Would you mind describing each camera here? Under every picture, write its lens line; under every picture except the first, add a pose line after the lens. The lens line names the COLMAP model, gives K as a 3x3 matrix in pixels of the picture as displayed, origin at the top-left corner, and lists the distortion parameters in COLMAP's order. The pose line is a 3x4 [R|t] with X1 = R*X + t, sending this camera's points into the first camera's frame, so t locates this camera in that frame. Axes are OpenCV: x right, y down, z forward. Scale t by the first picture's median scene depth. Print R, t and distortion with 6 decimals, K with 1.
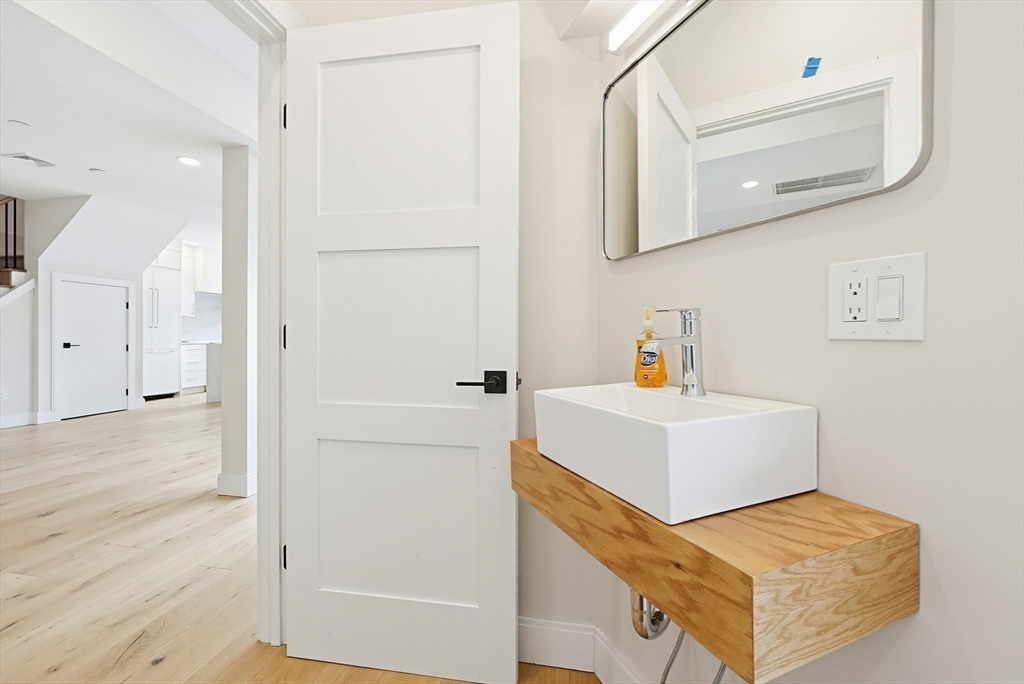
lens RADIAL K [[442.9, 0, 517.0], [0, 442.9, 339.7], [0, 0, 1]] dist [-0.000019, 0.000029]
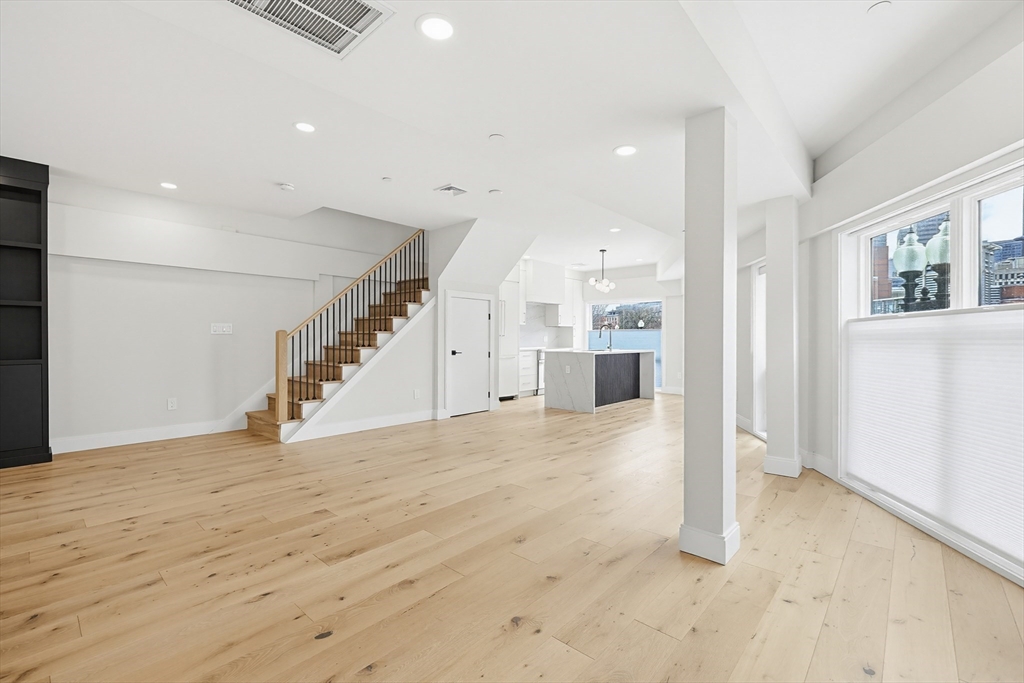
lens RADIAL K [[447.0, 0, 524.1], [0, 447.0, 341.2], [0, 0, 1]] dist [-0.001799, -0.000289]
pose [[0.865815, 0.000522, -0.500363, -0.290006], [-0.002224, 0.999994, -0.002806, -0.015122], [0.500359, 0.003542, 0.865811, 0.086794]]
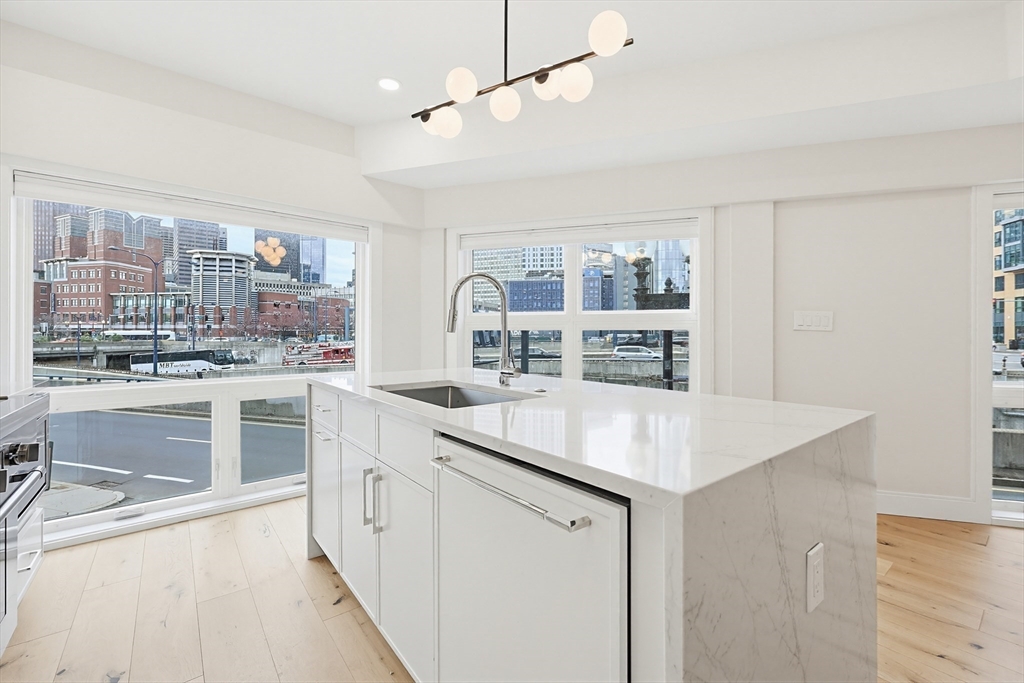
lens RADIAL K [[435.5, 0, 522.3], [0, 435.5, 337.3], [0, 0, 1]] dist [0.000972, 0.000322]
pose [[0.636487, -0.010214, 0.771220, -1.052578], [0.008841, 0.999943, 0.005946, -0.027903], [-0.771237, 0.003034, 0.636541, 1.309226]]
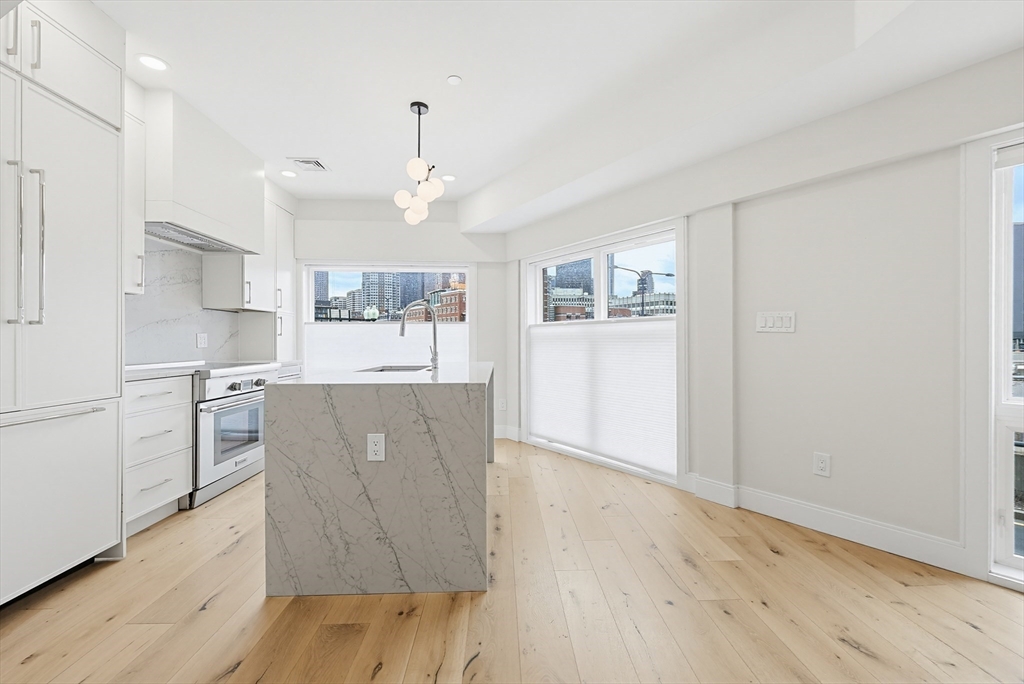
lens RADIAL K [[439.7, 0, 514.8], [0, 439.7, 344.1], [0, 0, 1]] dist [-0.003078, 0.000096]
pose [[0.972825, -0.007975, 0.231402, -0.823429], [0.008907, 0.999956, -0.002980, -0.017032], [-0.231368, 0.004960, 0.972854, 0.942782]]
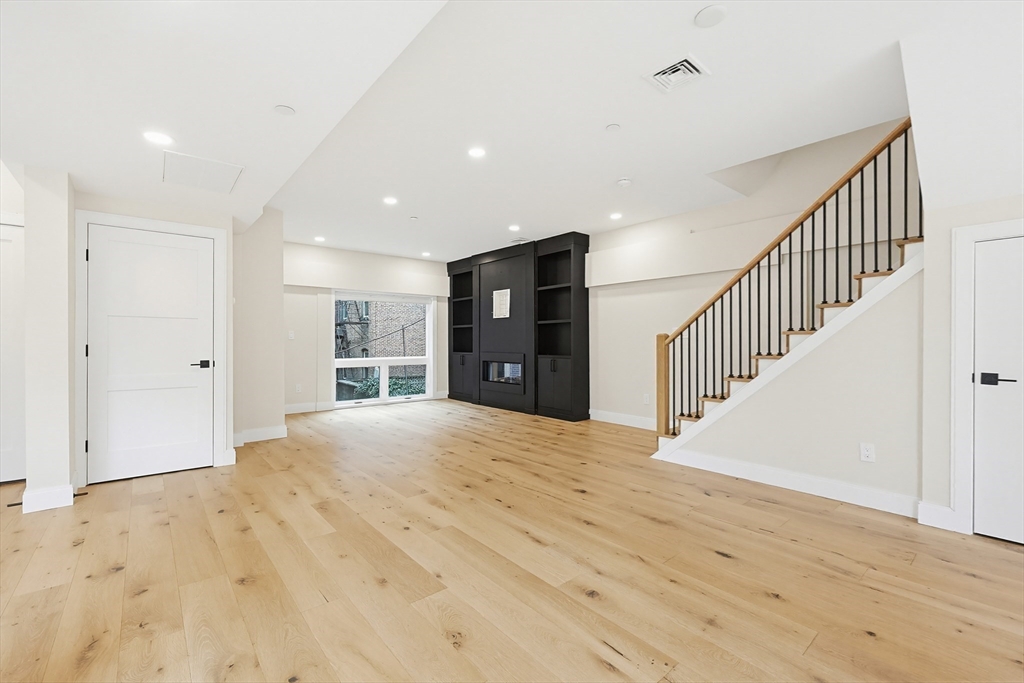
lens RADIAL K [[433.5, 0, 514.4], [0, 433.5, 338.8], [0, 0, 1]] dist [0.001158, 0.000088]
pose [[-0.622441, -0.004779, -0.782652, -0.373796], [-0.005457, 0.999984, -0.001766, -0.027077], [0.782648, 0.003172, -0.622457, 0.945560]]
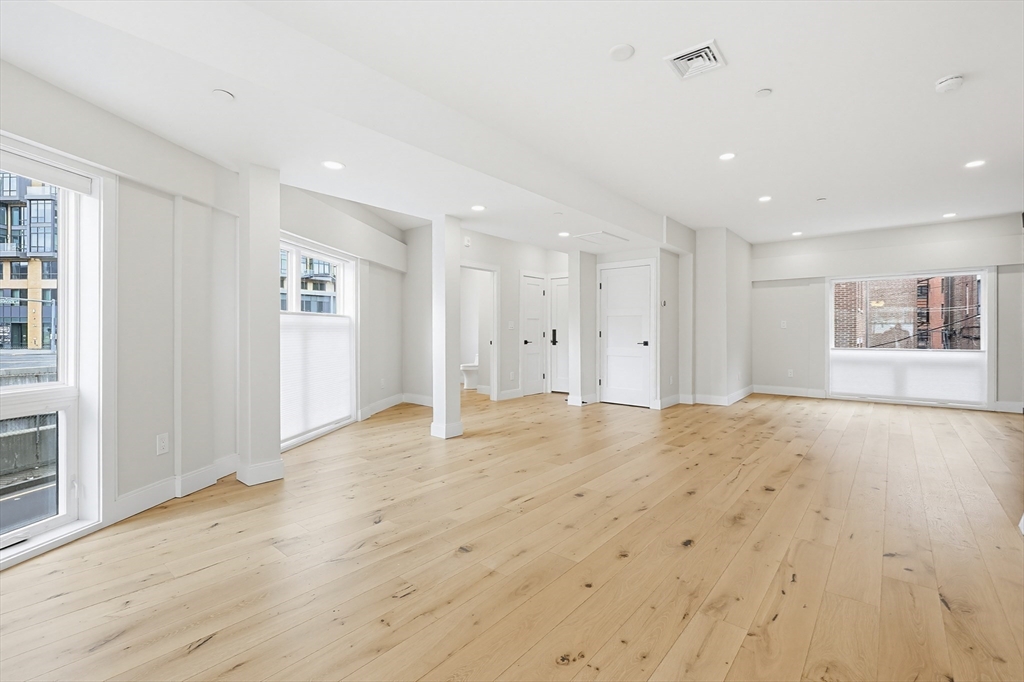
lens RADIAL K [[446.7, 0, 539.1], [0, 446.7, 333.2], [0, 0, 1]] dist [-0.001307, -0.000226]
pose [[-0.890354, -0.006124, 0.455227, -0.931920], [-0.001474, 0.999943, 0.010570, -0.021051], [-0.455266, 0.008740, -0.890313, 1.302448]]
